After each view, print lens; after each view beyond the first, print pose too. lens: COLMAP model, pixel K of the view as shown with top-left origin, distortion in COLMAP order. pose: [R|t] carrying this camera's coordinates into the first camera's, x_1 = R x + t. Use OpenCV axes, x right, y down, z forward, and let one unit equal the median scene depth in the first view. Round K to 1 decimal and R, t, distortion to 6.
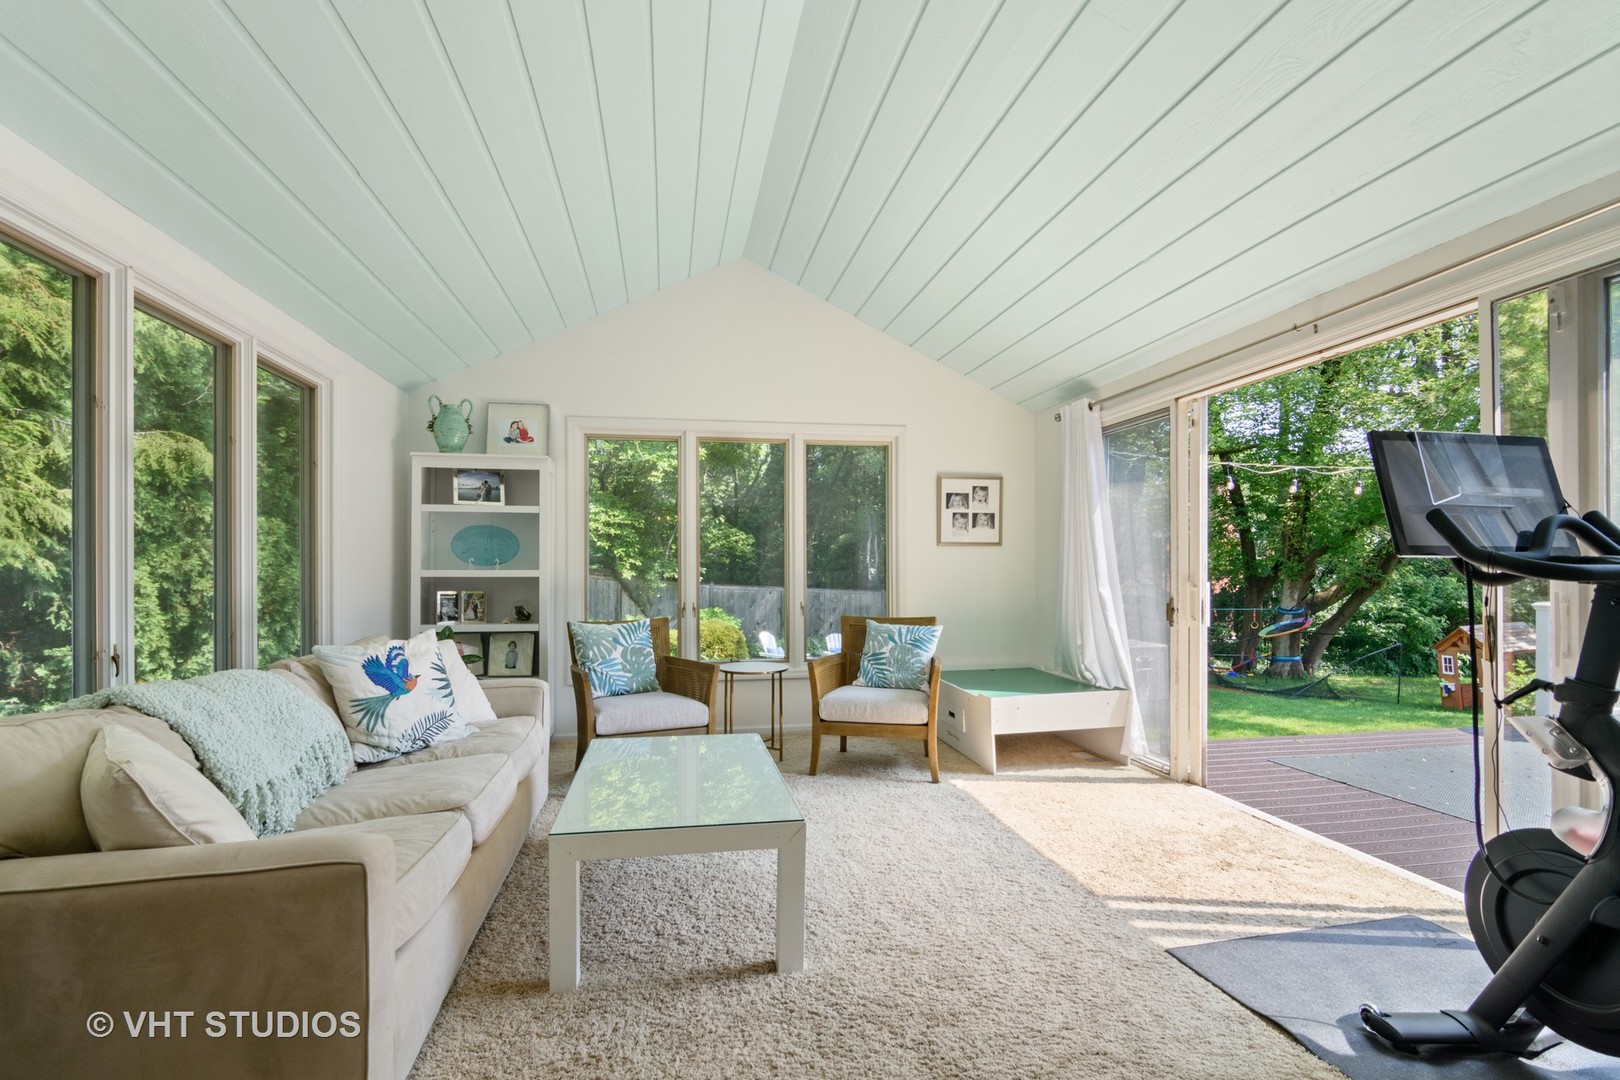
lens RADIAL K [[784.4, 0, 811.4], [0, 784.4, 549.7], [0, 0, 1]] dist [-0.003786, 0.001777]
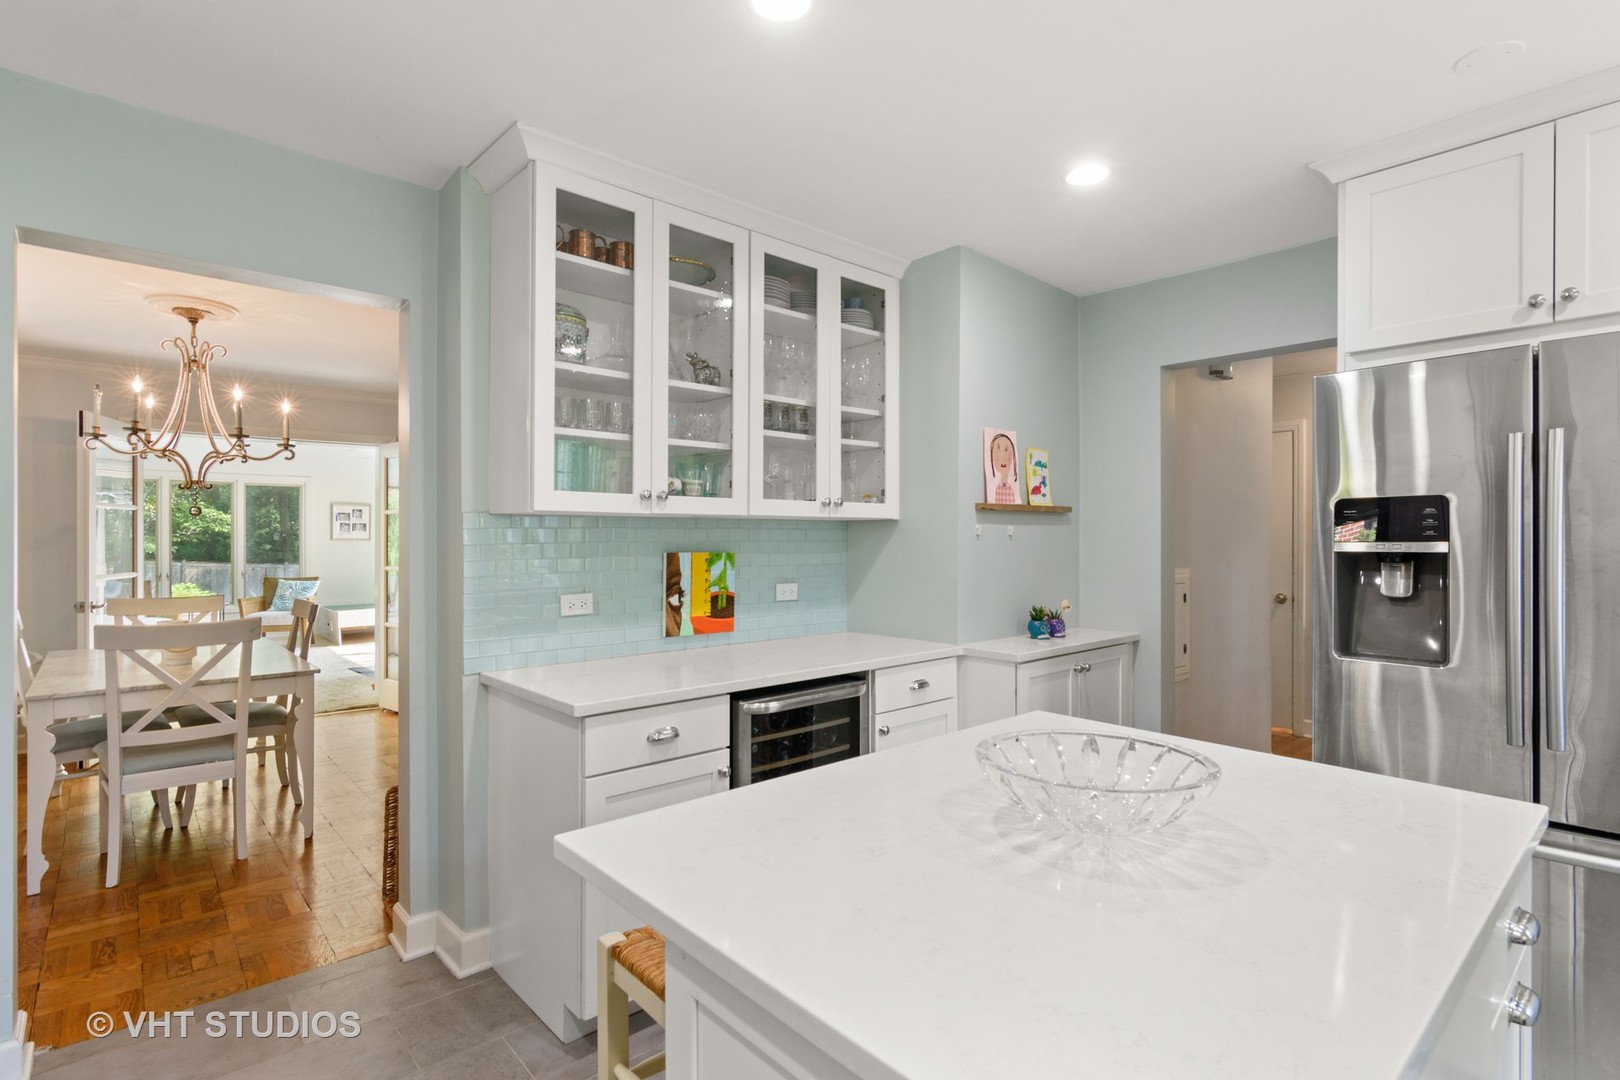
lens RADIAL K [[784.4, 0, 808.3], [0, 784.4, 544.3], [0, 0, 1]] dist [-0.003786, 0.001777]
pose [[0.855471, -0.000933, 0.517849, 0.168411], [-0.013208, 0.999634, 0.023621, -0.056060], [-0.517682, -0.027048, 0.855146, -1.232462]]
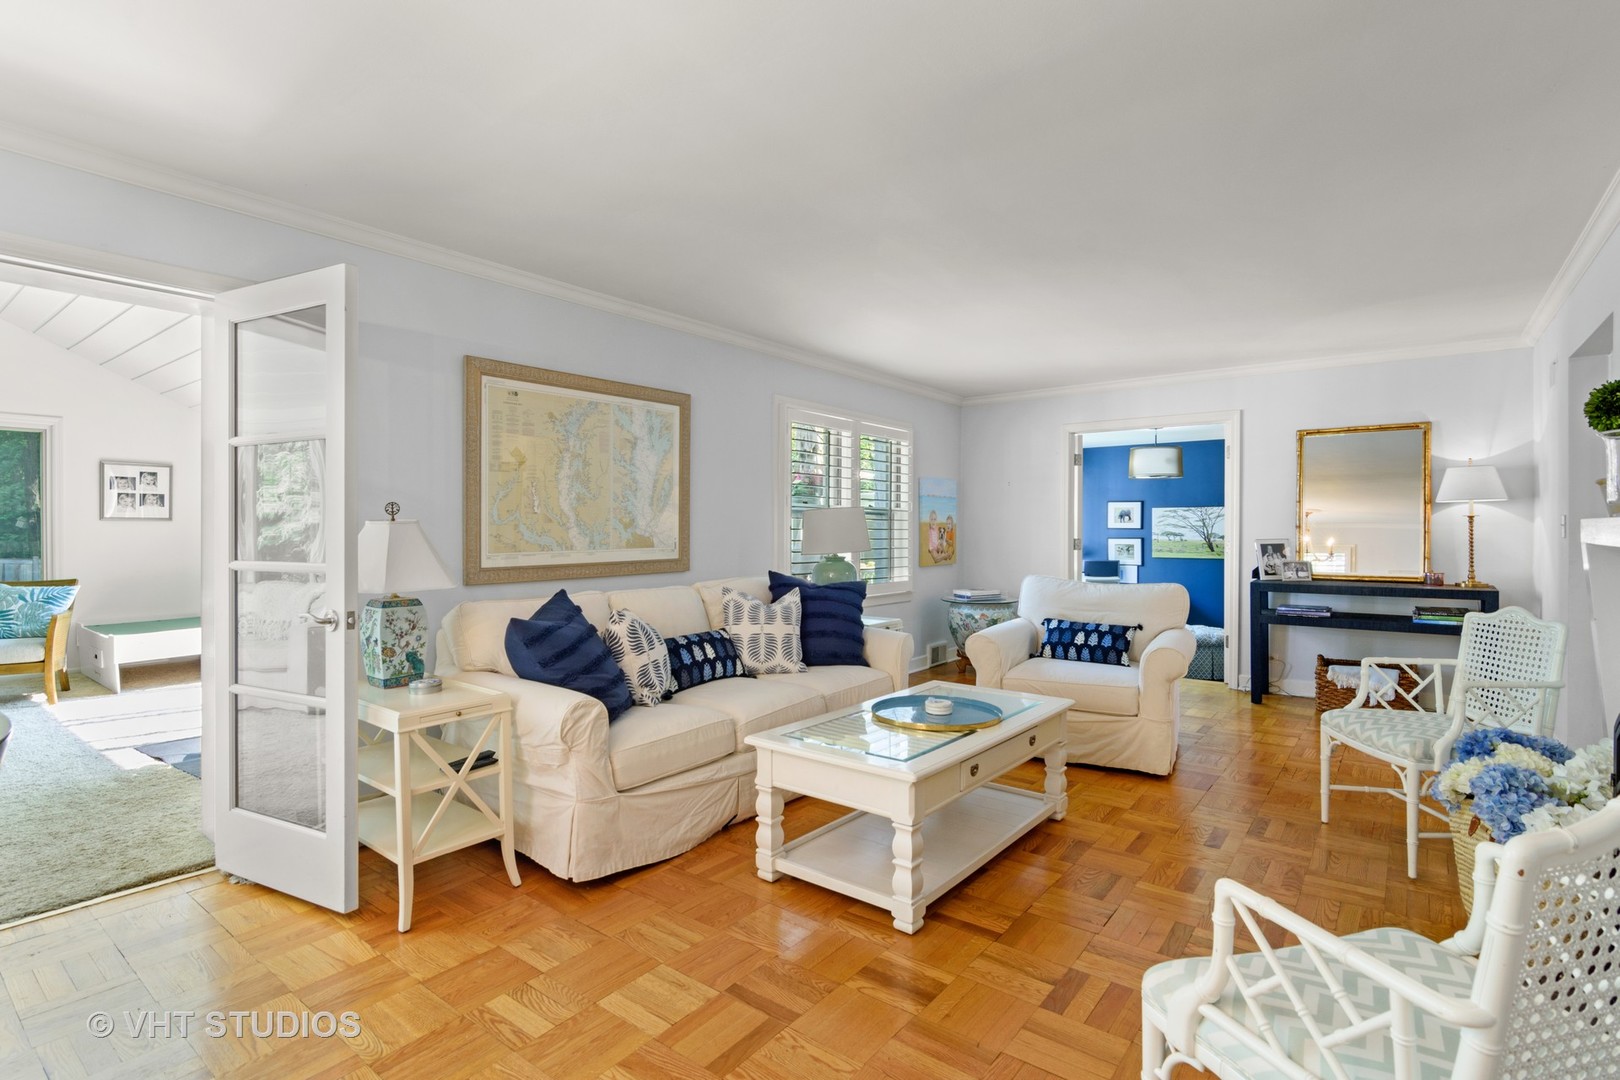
lens RADIAL K [[784.4, 0, 815.2], [0, 784.4, 535.2], [0, 0, 1]] dist [-0.003786, 0.001777]
pose [[0.741842, -0.001823, 0.670572, 0.169601], [-0.018680, 0.999552, 0.023383, -0.030681], [-0.670314, -0.029873, 0.741476, -0.616556]]
